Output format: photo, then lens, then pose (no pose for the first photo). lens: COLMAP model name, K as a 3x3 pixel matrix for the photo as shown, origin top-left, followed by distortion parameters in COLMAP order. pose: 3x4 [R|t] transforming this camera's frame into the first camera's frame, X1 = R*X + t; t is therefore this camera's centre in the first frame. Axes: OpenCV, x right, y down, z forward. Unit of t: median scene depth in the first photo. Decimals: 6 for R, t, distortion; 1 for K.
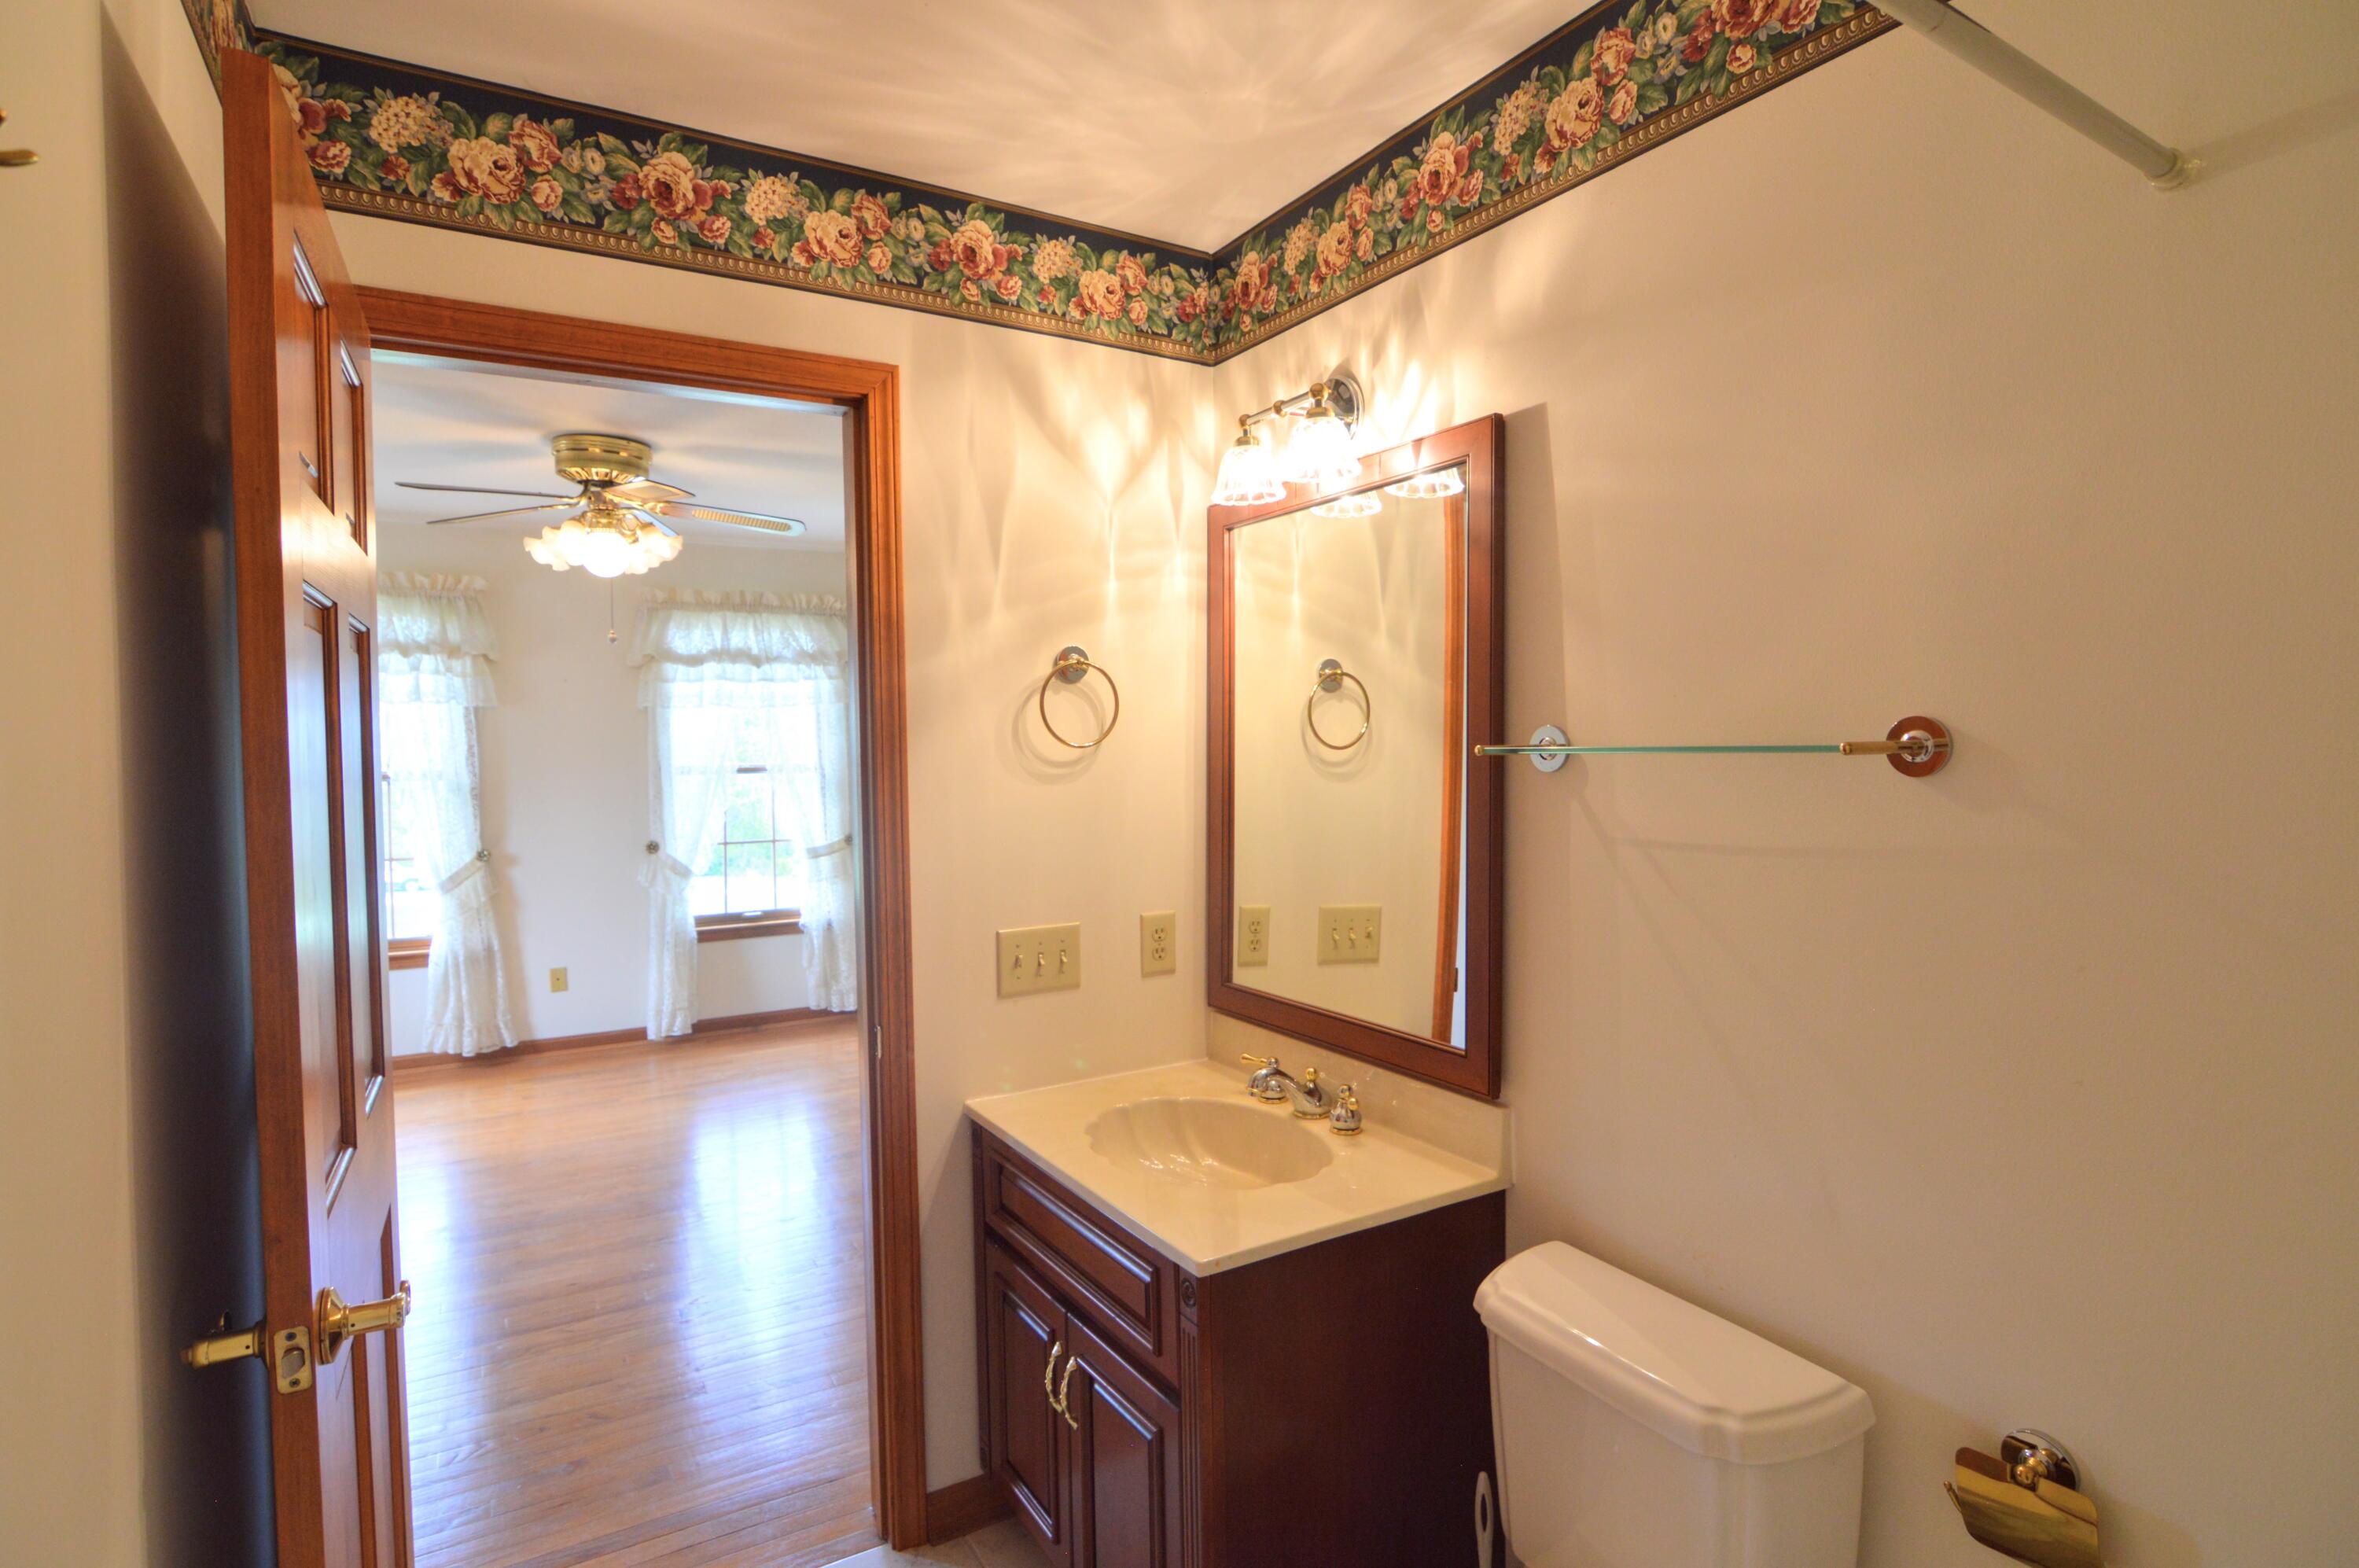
lens RADIAL K [[1182.5, 0, 1167.4], [0, 1182.5, 770.8], [0, 0, 1]] dist [-0.032846, 0.011509]
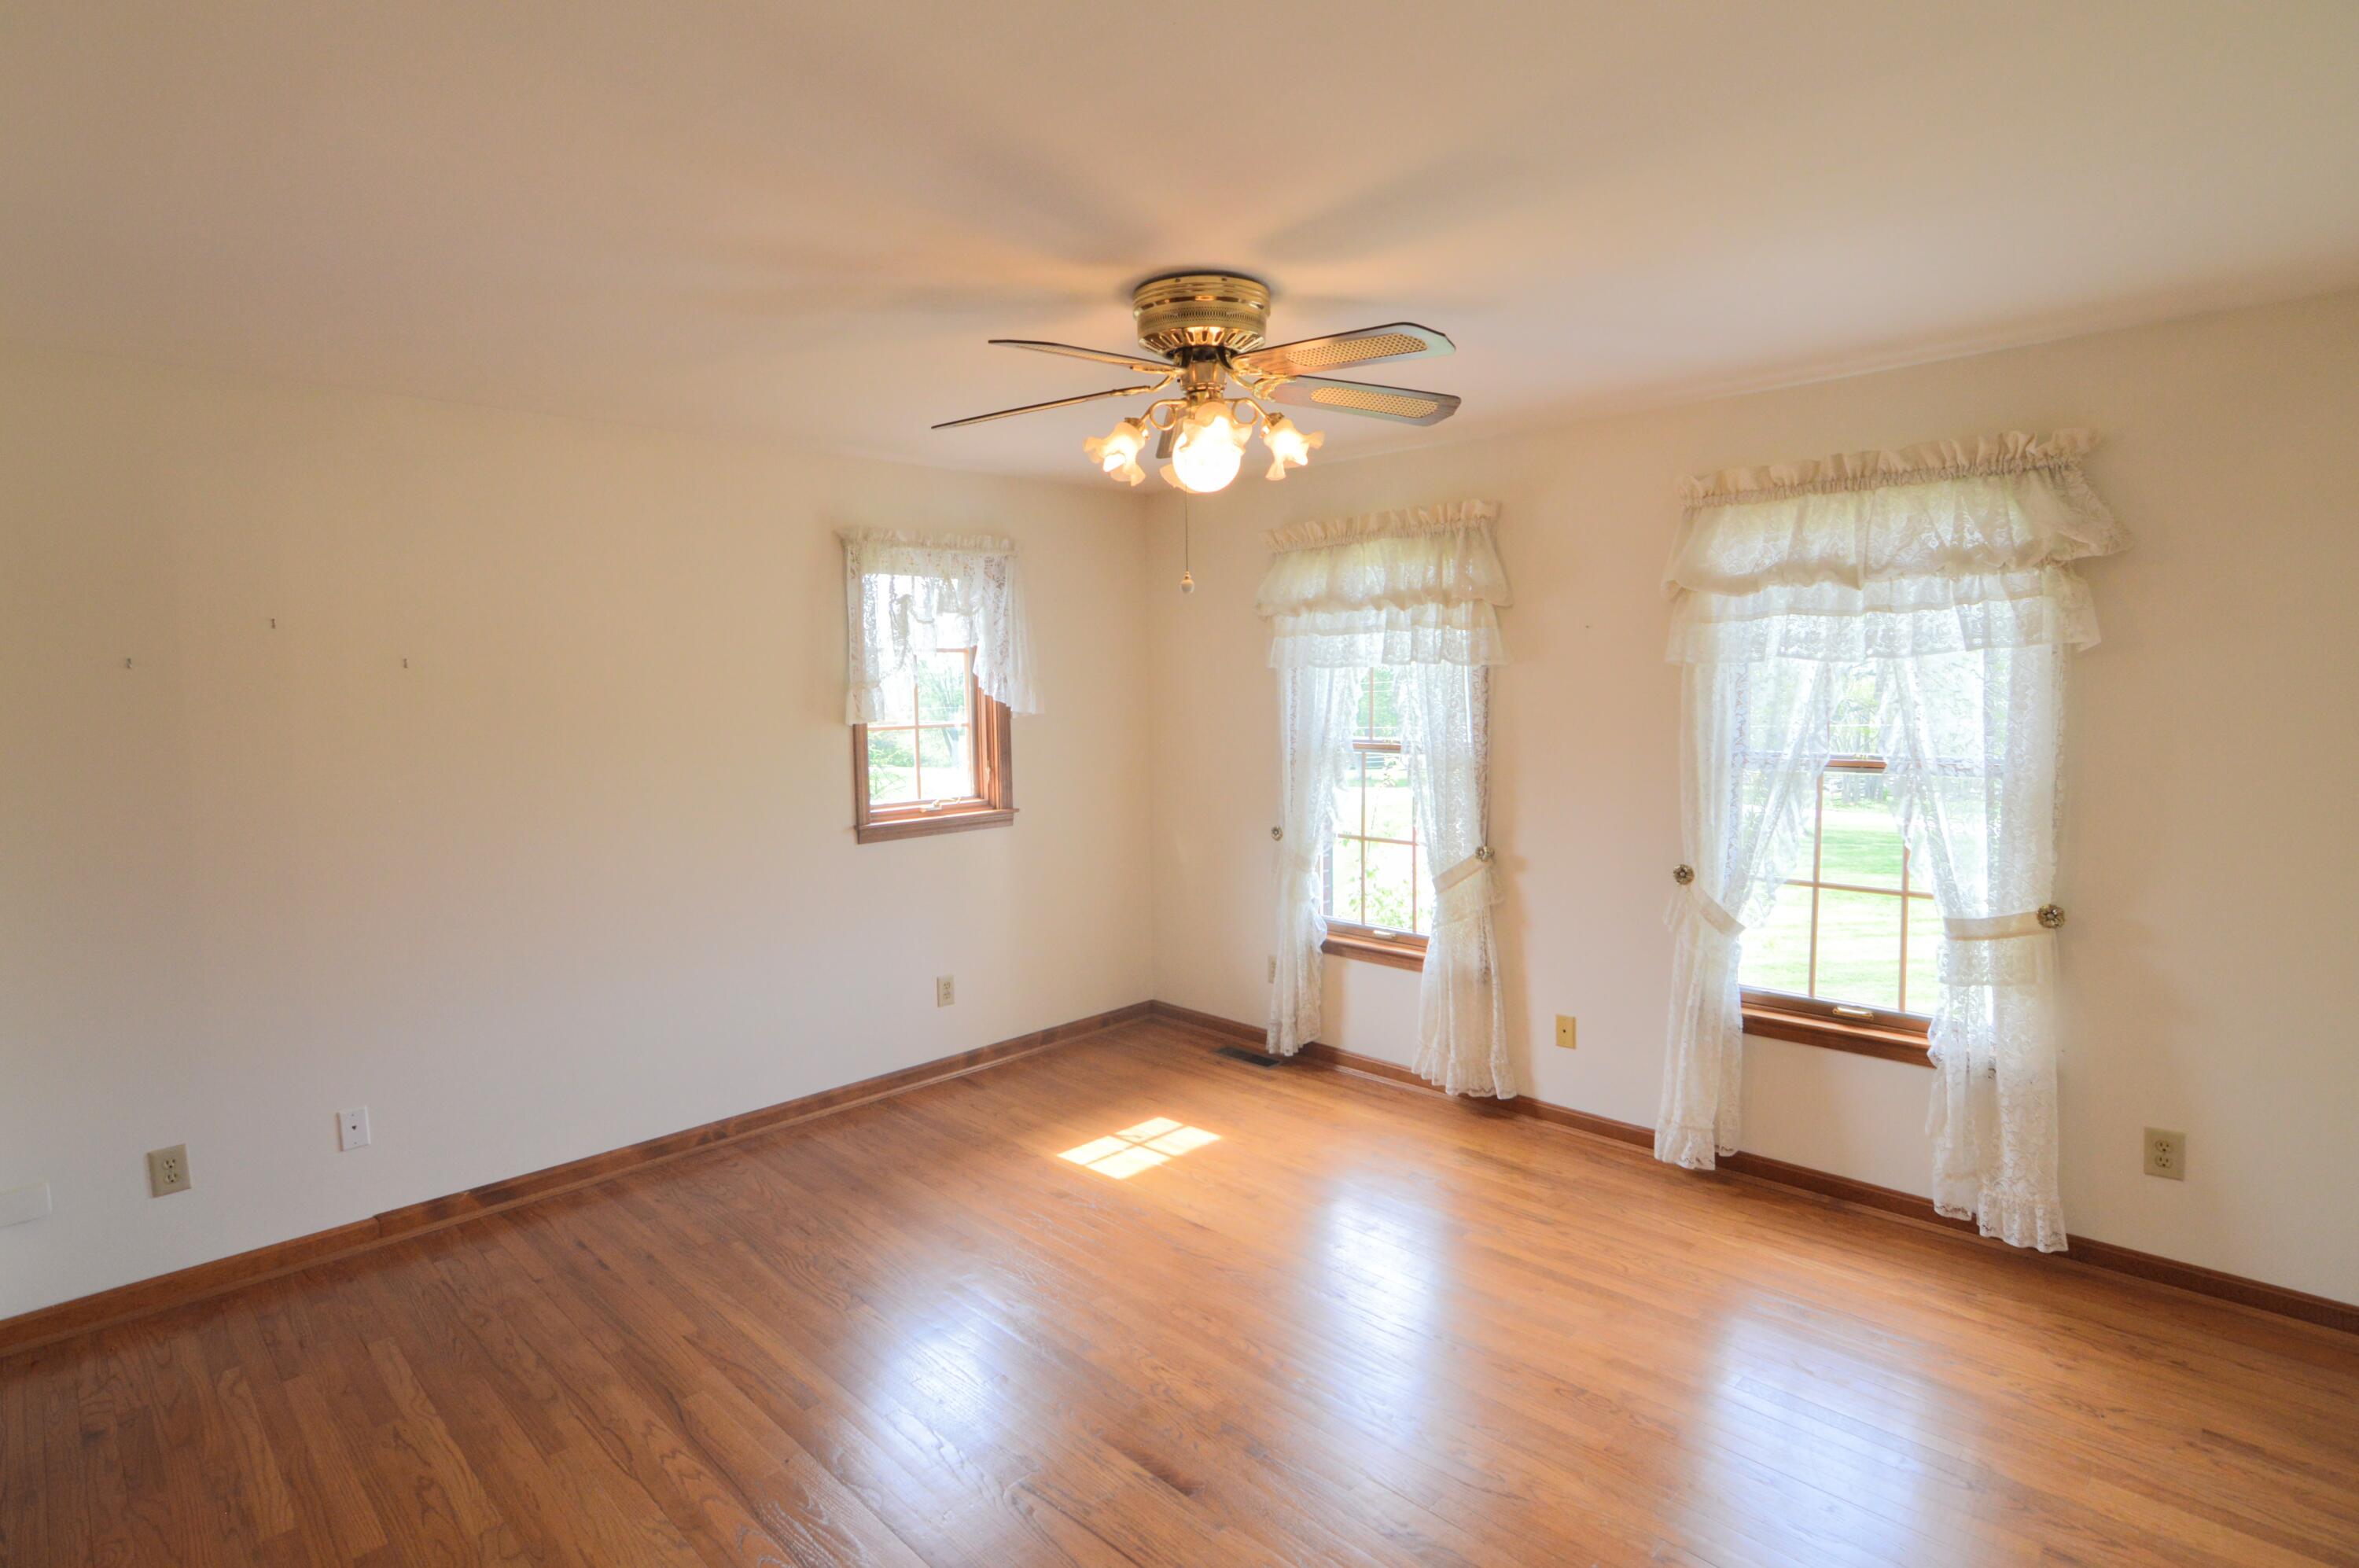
lens RADIAL K [[1182.5, 0, 1167.4], [0, 1182.5, 770.8], [0, 0, 1]] dist [-0.032846, 0.011509]
pose [[0.241929, 0.074661, -0.967417, 0.126017], [-0.021225, 0.997204, 0.071652, -0.033627], [0.970062, 0.003199, 0.242837, 0.555209]]
